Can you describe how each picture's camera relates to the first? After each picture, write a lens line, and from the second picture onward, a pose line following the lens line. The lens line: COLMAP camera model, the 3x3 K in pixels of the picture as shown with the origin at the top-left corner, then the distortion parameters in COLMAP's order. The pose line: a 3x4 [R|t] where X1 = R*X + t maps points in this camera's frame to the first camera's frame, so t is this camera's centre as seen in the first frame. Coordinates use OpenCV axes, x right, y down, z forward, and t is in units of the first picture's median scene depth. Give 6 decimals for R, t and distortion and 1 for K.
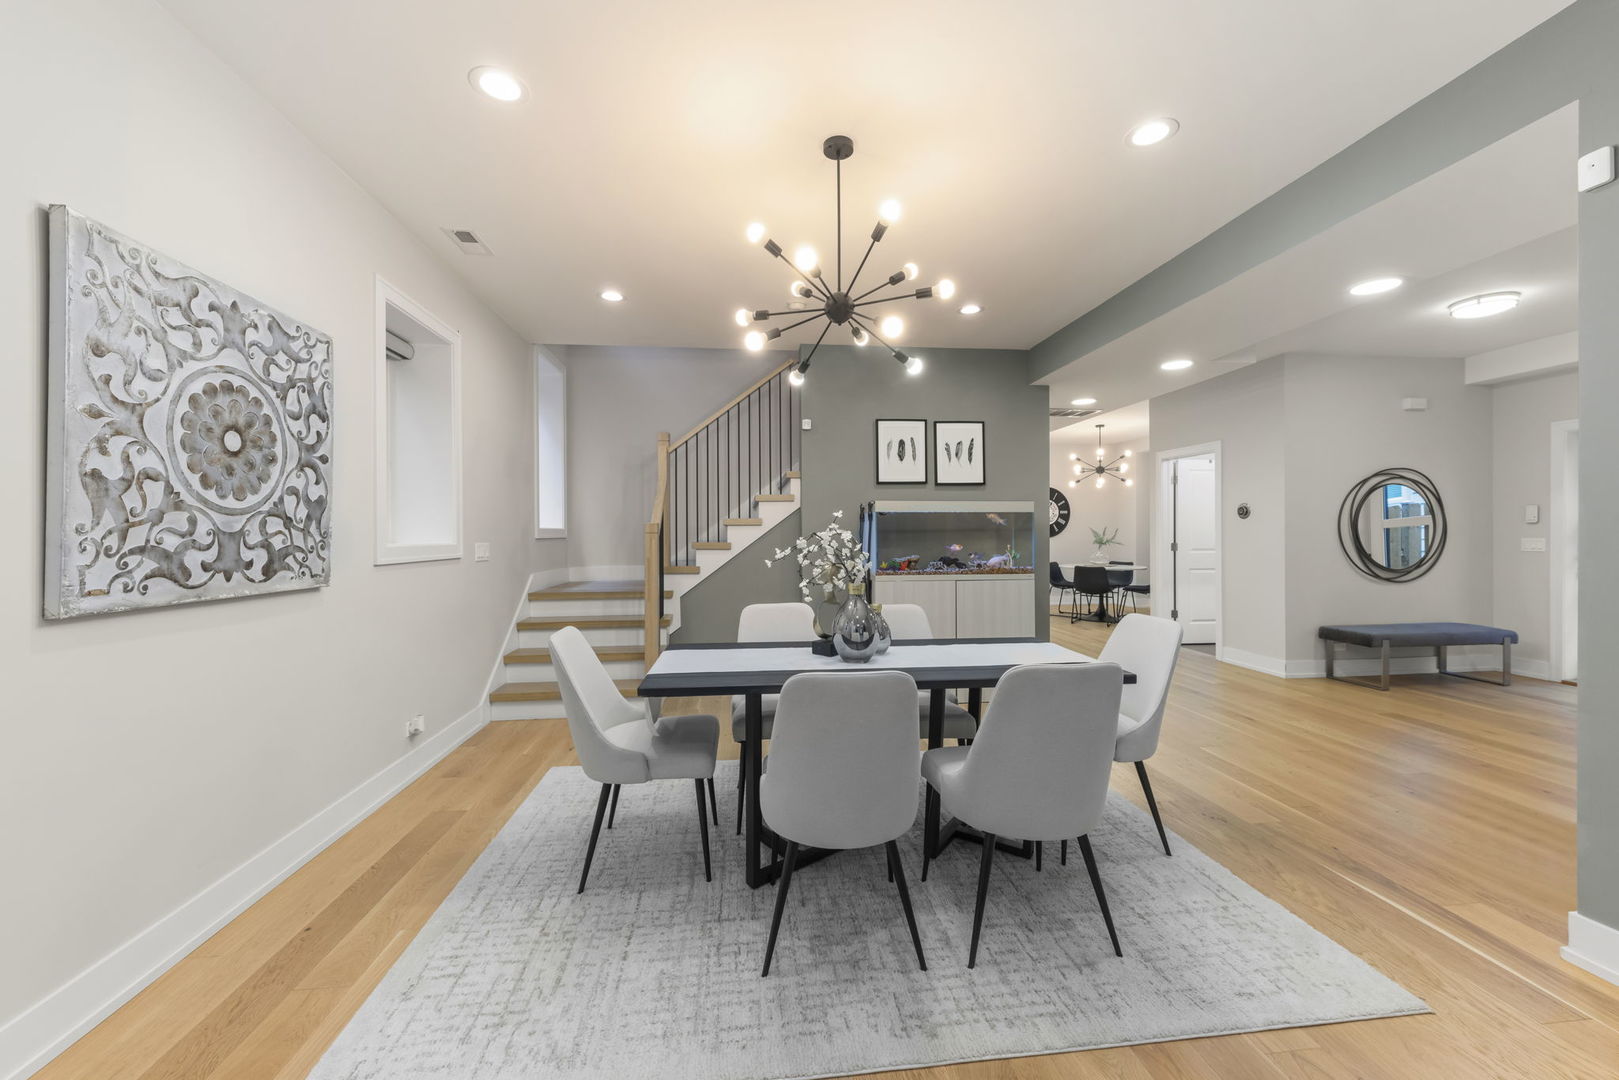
lens RADIAL K [[602.4, 0, 817.1], [0, 602.4, 535.1], [0, 0, 1]] dist [-0.000612, -0.000359]
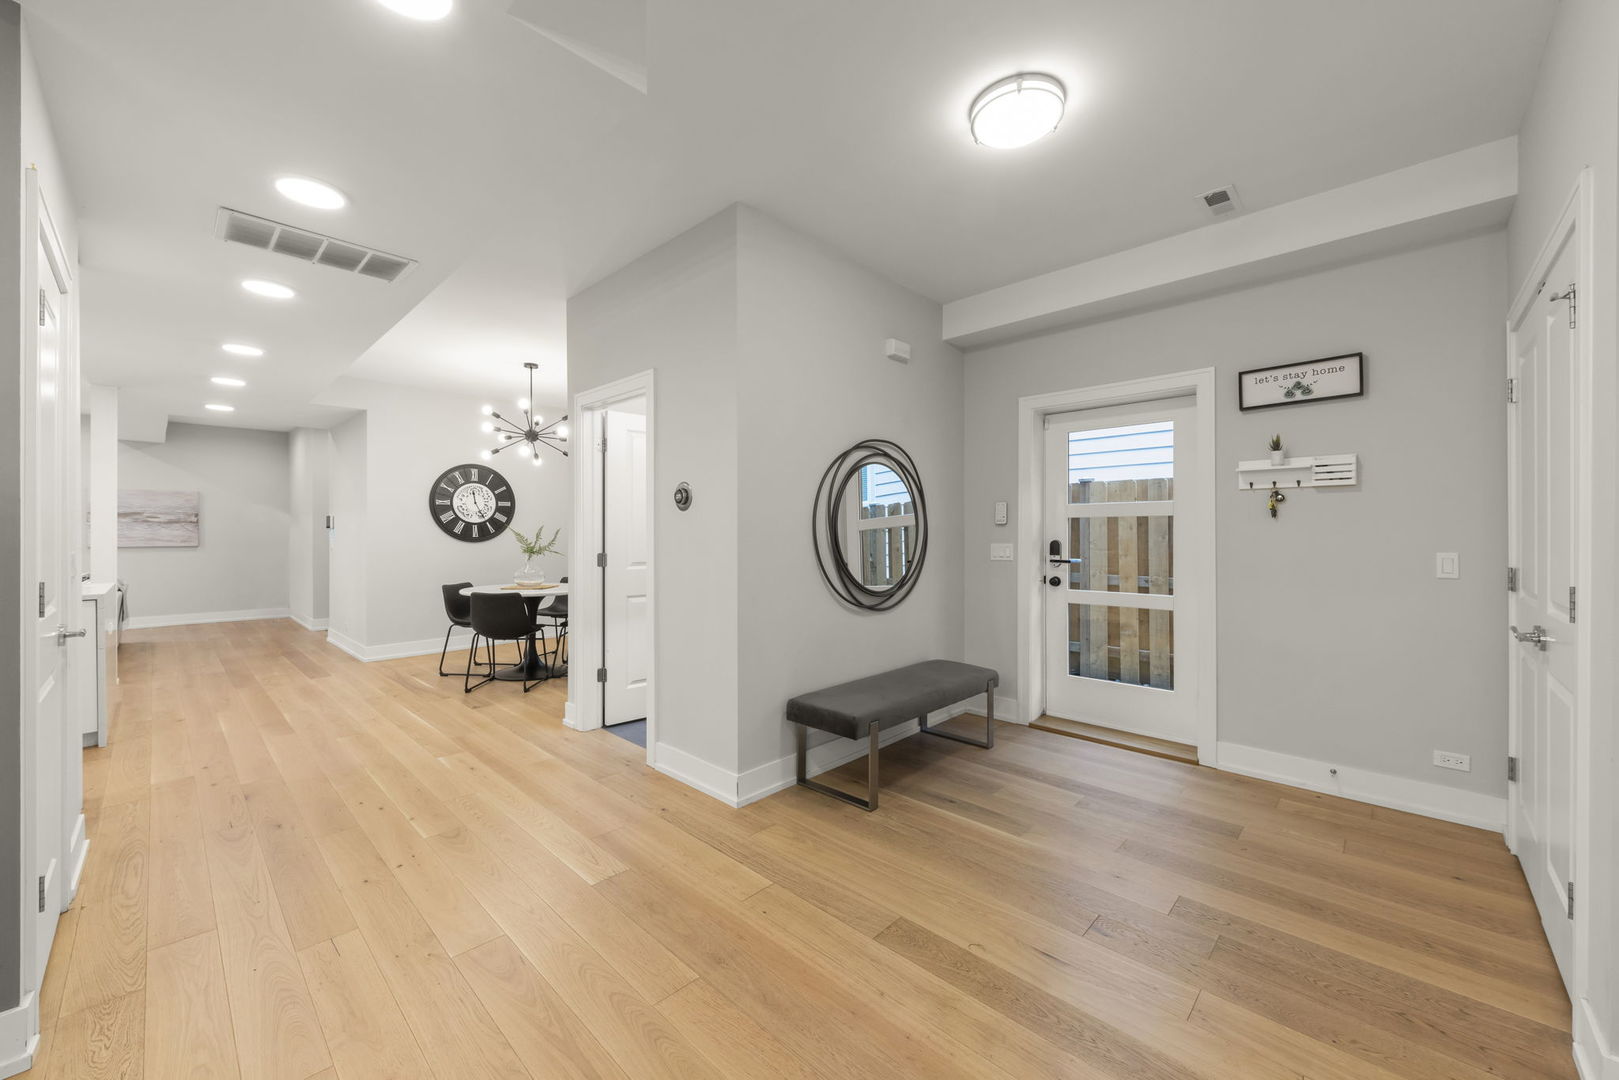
lens RADIAL K [[576.0, 0, 818.2], [0, 576.0, 525.8], [0, 0, 1]] dist [0.016877, -0.010027]
pose [[0.761462, 0.014172, 0.648054, 0.484728], [-0.000904, 0.999783, -0.020801, -0.002076], [-0.648209, 0.015253, 0.761310, 0.544726]]
